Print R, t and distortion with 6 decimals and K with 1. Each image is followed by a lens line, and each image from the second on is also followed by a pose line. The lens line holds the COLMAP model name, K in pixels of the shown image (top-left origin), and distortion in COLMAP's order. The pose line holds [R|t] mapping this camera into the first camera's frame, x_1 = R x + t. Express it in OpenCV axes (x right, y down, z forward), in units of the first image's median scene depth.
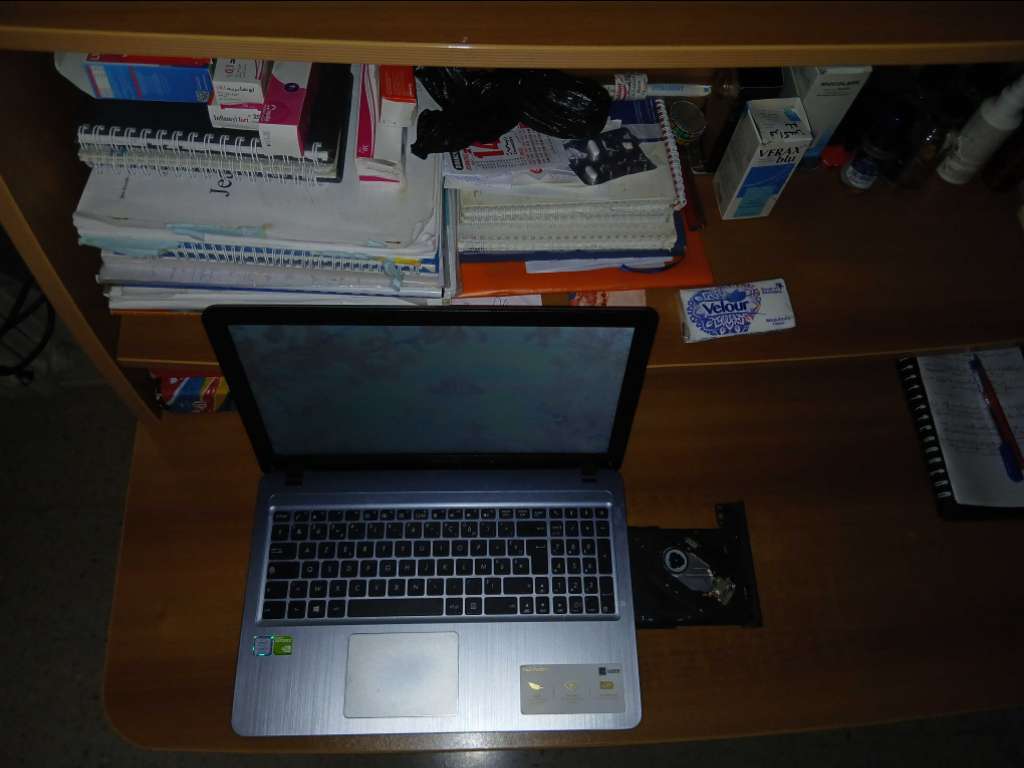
lens RADIAL K [[789.4, 0, 512.6], [0, 789.4, 381.8], [0, 0, 1]] dist [0.060393, -0.098802]
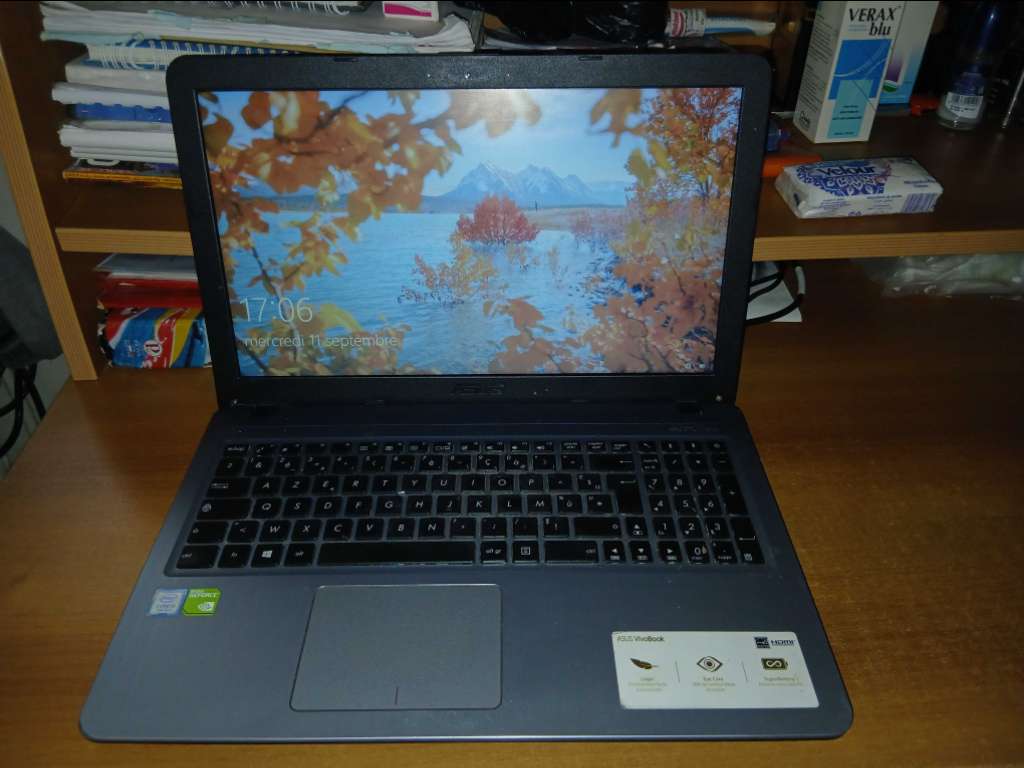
lens RADIAL K [[789.4, 0, 507.5], [0, 789.4, 386.7], [0, 0, 1]] dist [0.060393, -0.098802]
pose [[0.998965, -0.027303, -0.036379, -0.037522], [0.006531, 0.877612, -0.479328, 0.456121], [0.045014, 0.478594, 0.876882, 0.406996]]
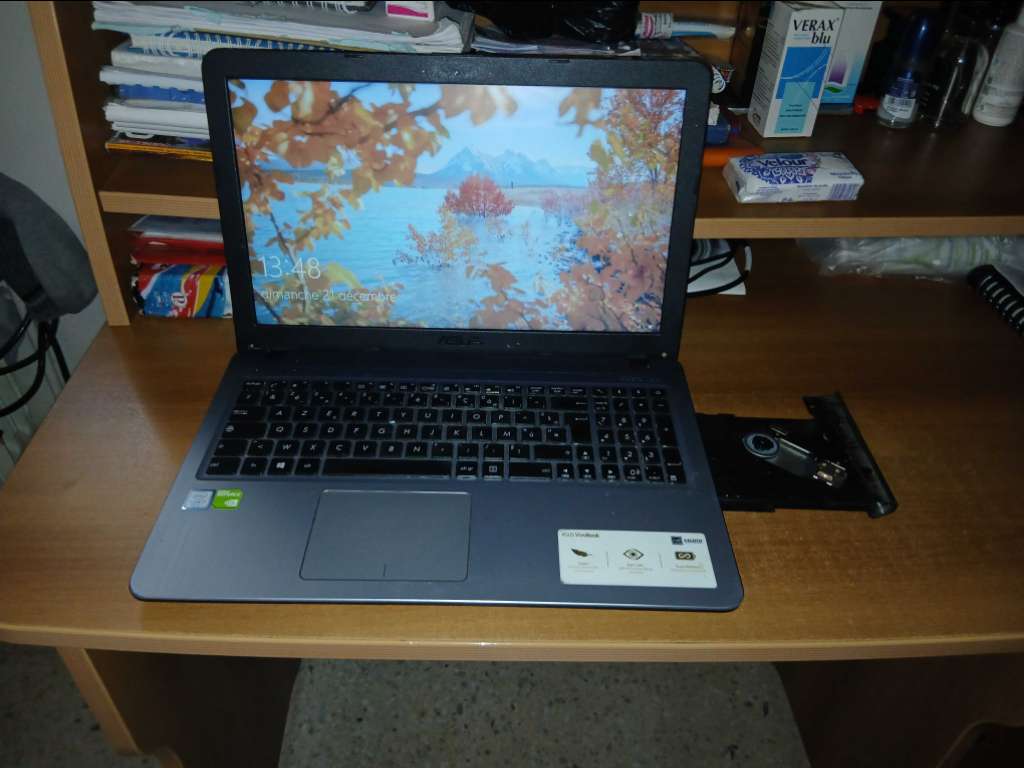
lens RADIAL K [[789.4, 0, 508.6], [0, 789.4, 390.0], [0, 0, 1]] dist [0.060393, -0.098802]
pose [[0.999613, 0.001103, -0.027797, -0.014339], [-0.013659, 0.889947, -0.455860, 0.545324], [0.024234, 0.456063, 0.889617, 0.310263]]
